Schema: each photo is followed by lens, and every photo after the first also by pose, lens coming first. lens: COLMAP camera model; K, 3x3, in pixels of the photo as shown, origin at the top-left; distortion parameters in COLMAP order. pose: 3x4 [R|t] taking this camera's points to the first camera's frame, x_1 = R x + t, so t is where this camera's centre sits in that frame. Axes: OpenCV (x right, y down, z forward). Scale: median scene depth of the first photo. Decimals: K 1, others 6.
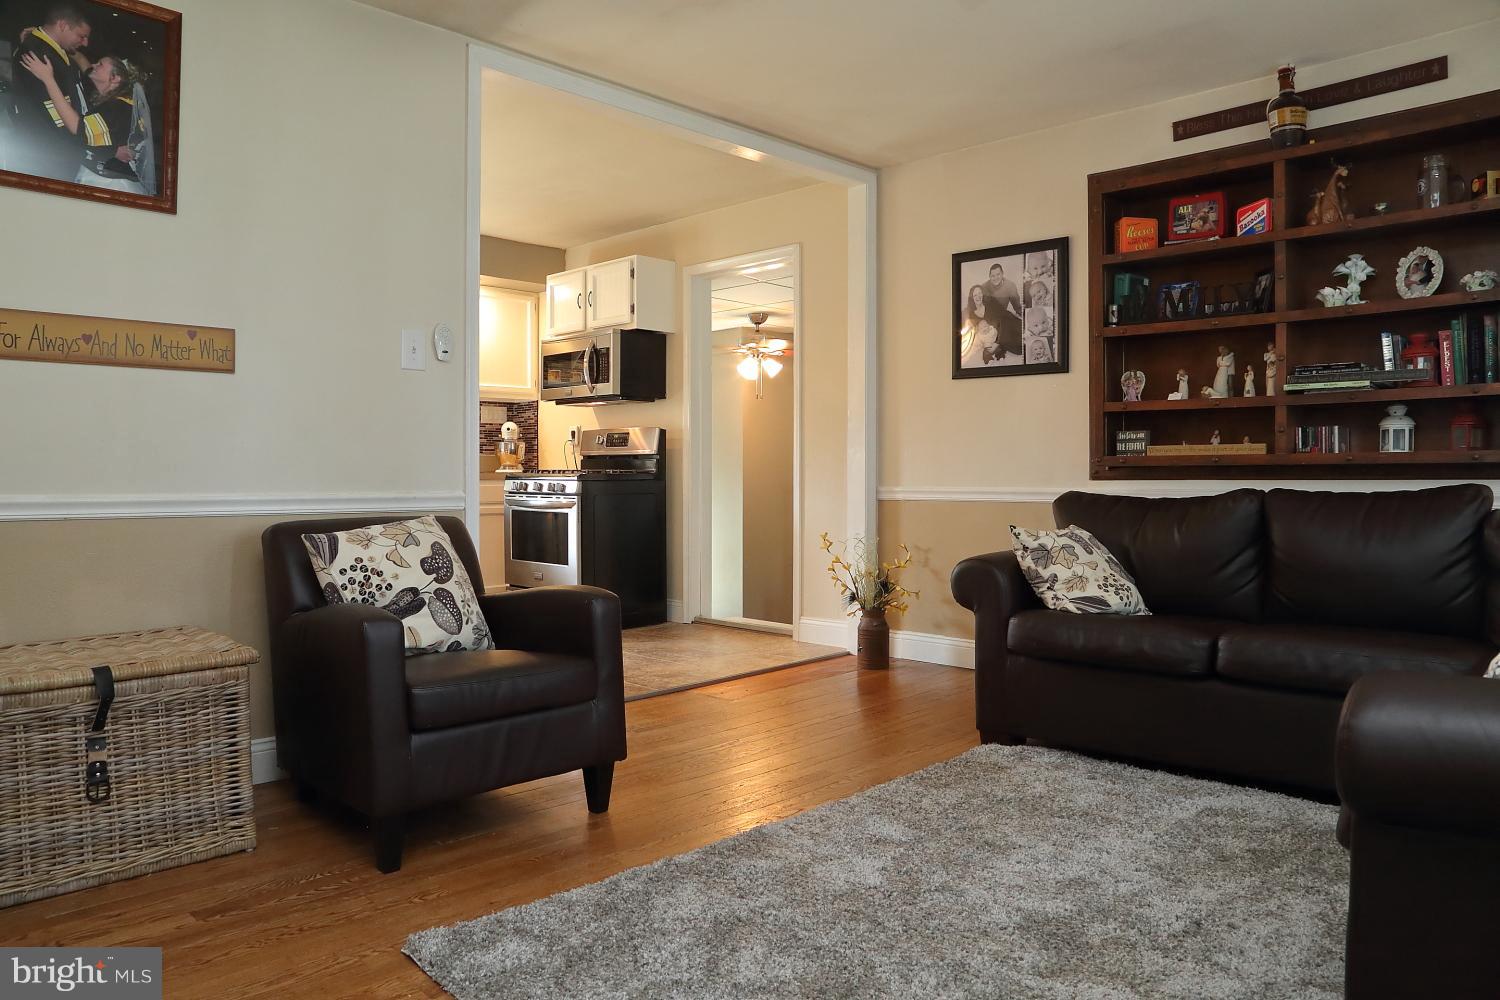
lens RADIAL K [[1029.9, 0, 755.5], [0, 1029.9, 508.2], [0, 0, 1]] dist [-0.102856, 0.050682]
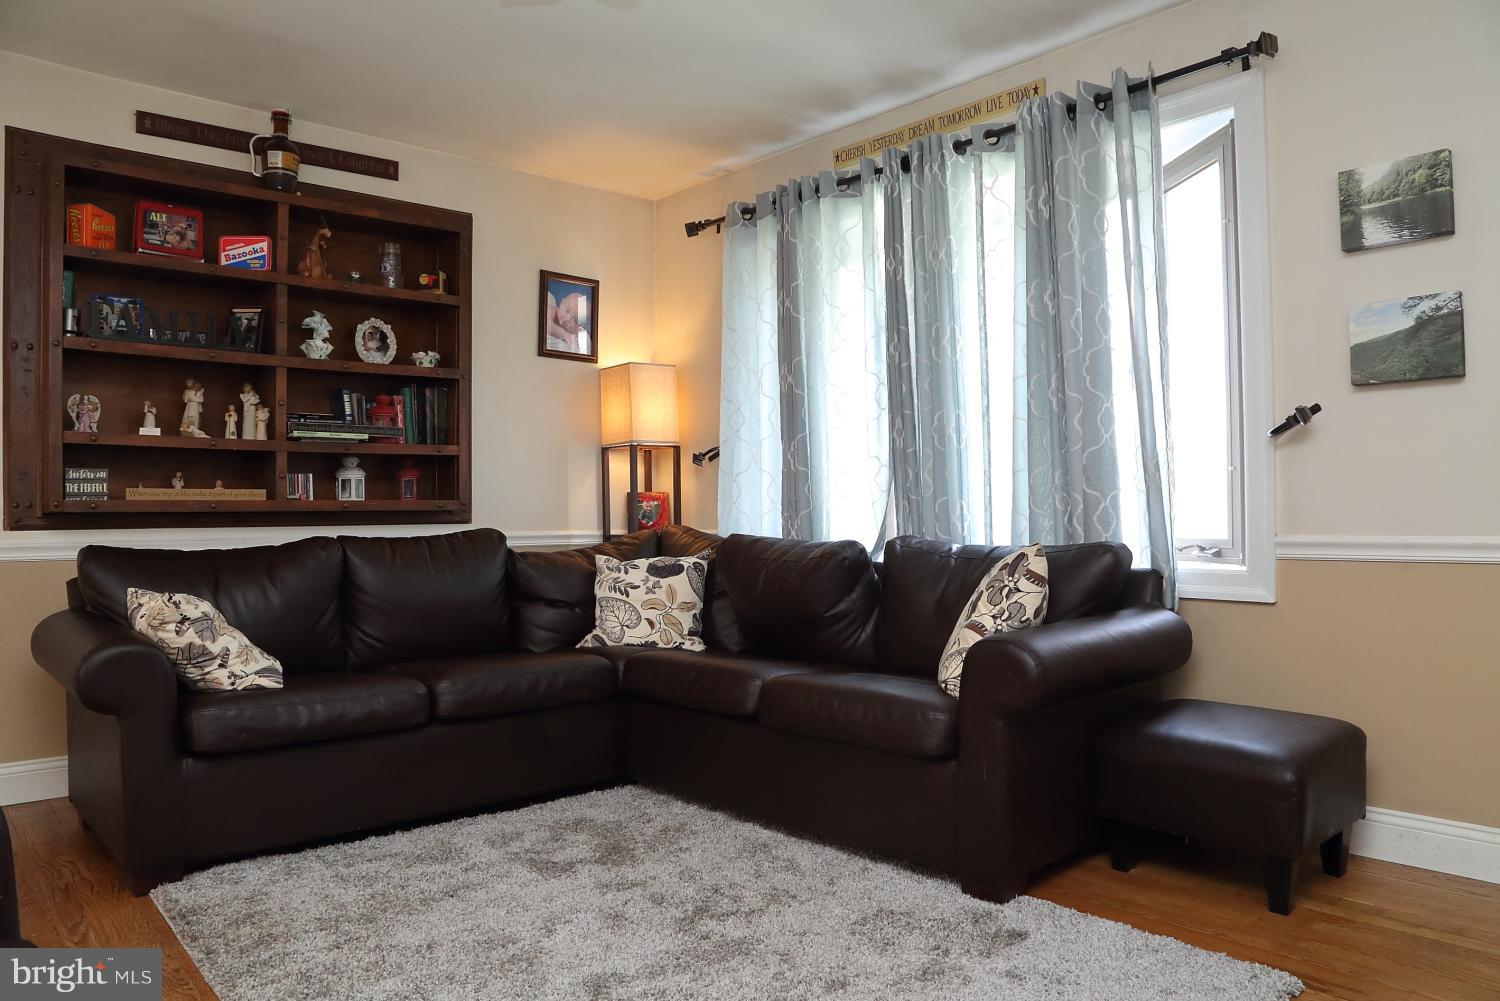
lens RADIAL K [[1029.9, 0, 760.0], [0, 1029.9, 509.4], [0, 0, 1]] dist [-0.102856, 0.050682]
pose [[0.058526, 0.003786, 0.998279, -0.460324], [0.036295, 0.999324, -0.005918, -0.023730], [-0.997626, 0.036579, 0.058349, 0.508093]]
